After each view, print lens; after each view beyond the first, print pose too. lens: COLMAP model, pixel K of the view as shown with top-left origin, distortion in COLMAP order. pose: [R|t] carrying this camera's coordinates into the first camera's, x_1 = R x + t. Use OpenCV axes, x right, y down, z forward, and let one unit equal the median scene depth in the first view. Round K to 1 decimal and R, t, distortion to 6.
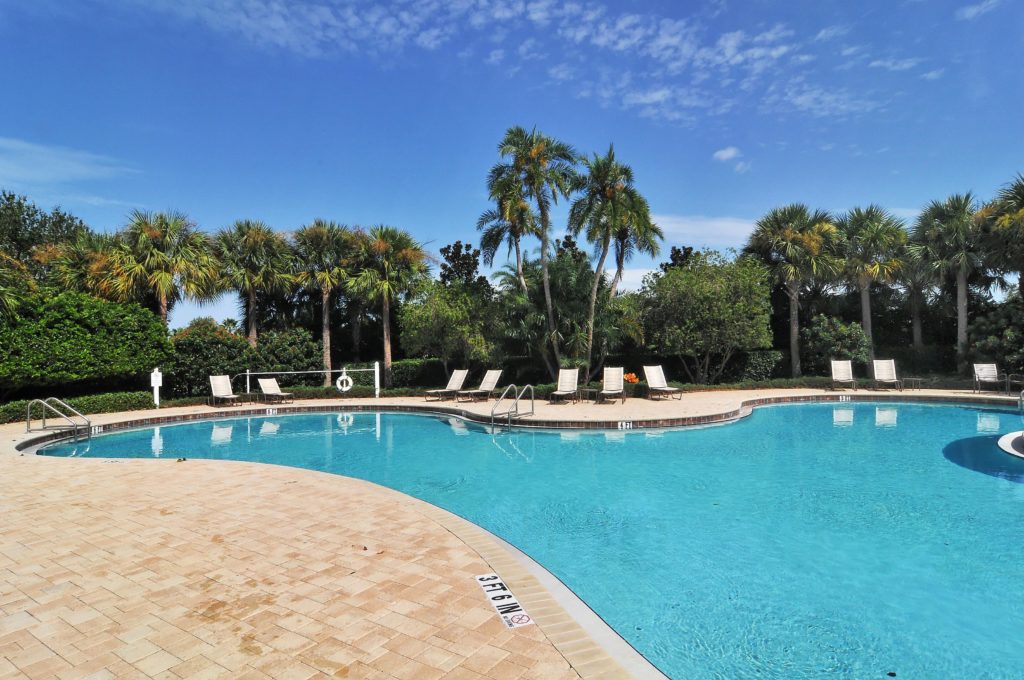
lens RADIAL K [[543.9, 0, 512.0], [0, 543.9, 340.0], [0, 0, 1]] dist [-0.002056, 0.000491]
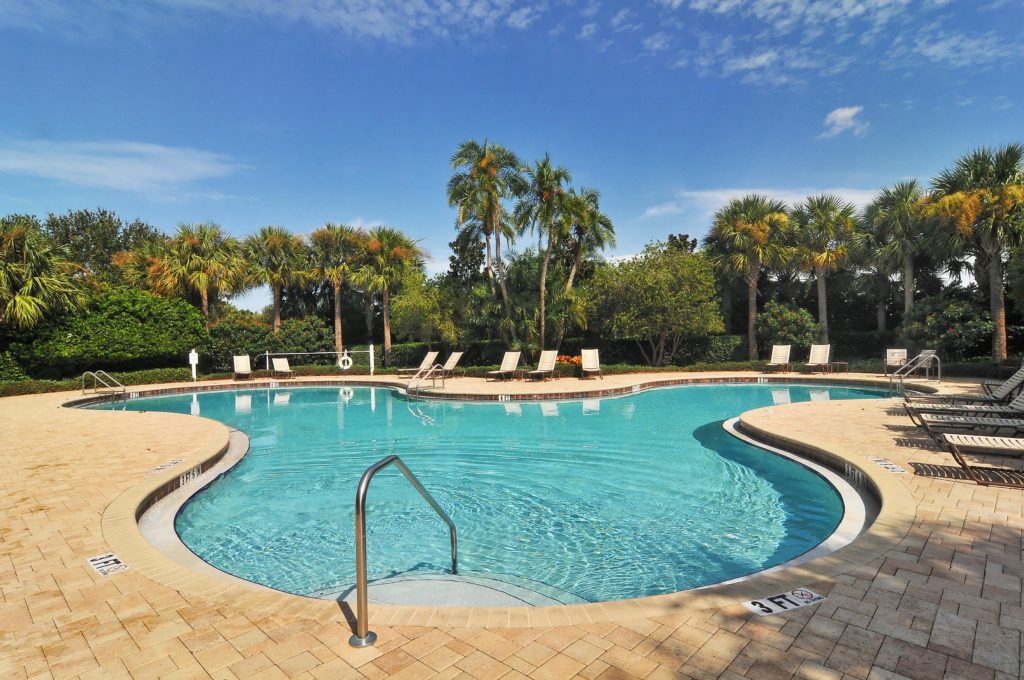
lens RADIAL K [[543.9, 0, 512.0], [0, 543.9, 340.0], [0, 0, 1]] dist [-0.002056, 0.000491]
pose [[0.987727, 0.001640, -0.156181, 0.252275], [0.003491, 0.999463, 0.032577, -0.008044], [0.156151, -0.032723, 0.987191, -0.121462]]
